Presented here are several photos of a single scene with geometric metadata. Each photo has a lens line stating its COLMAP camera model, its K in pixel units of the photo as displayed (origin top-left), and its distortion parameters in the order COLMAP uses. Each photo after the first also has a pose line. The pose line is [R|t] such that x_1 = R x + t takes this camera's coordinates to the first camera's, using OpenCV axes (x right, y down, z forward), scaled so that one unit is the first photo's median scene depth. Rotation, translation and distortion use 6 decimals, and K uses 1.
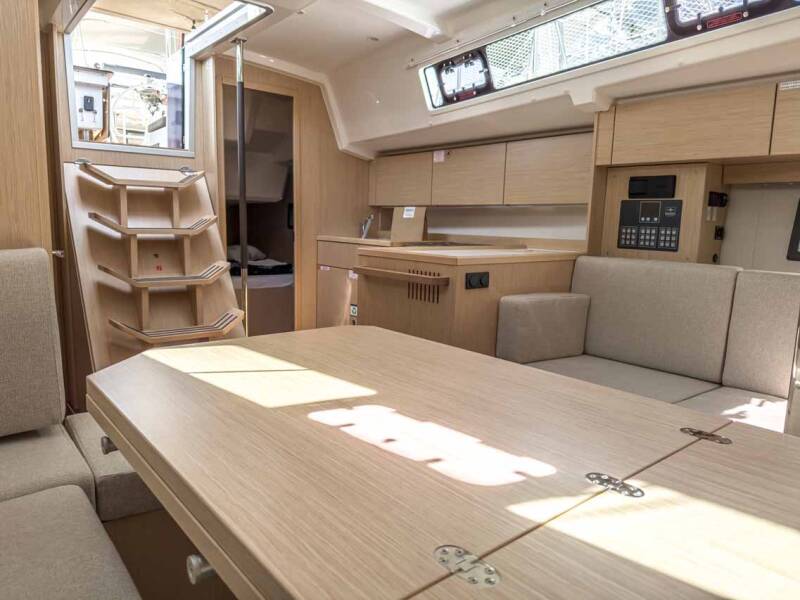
lens RADIAL K [[568.0, 0, 399.2], [0, 568.0, 301.2], [0, 0, 1]] dist [-0.011469, -0.005628]
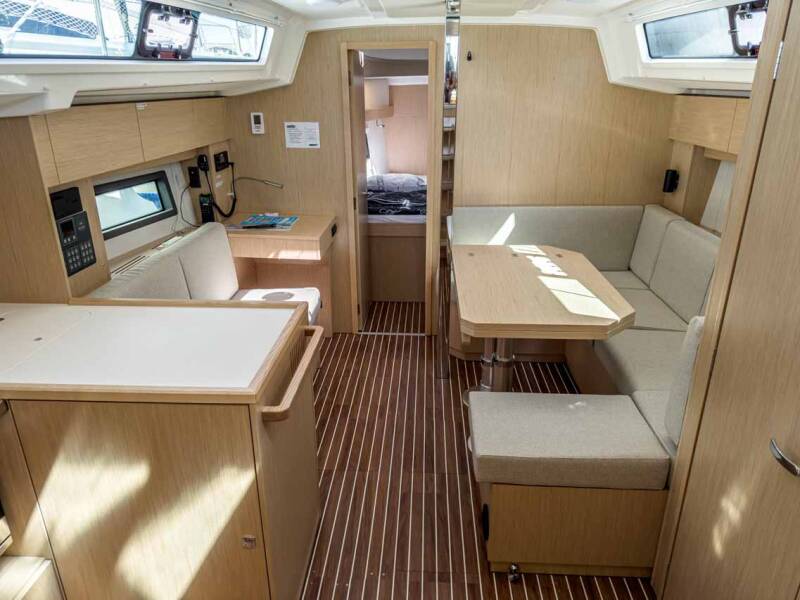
lens RADIAL K [[568.0, 0, 400.2], [0, 568.0, 301.2], [0, 0, 1]] dist [-0.011469, -0.005628]
pose [[-0.746974, -0.261457, 0.611286, -0.511116], [0.073744, 0.881174, 0.467005, -0.442013], [-0.660751, 0.393919, -0.638933, 1.291695]]
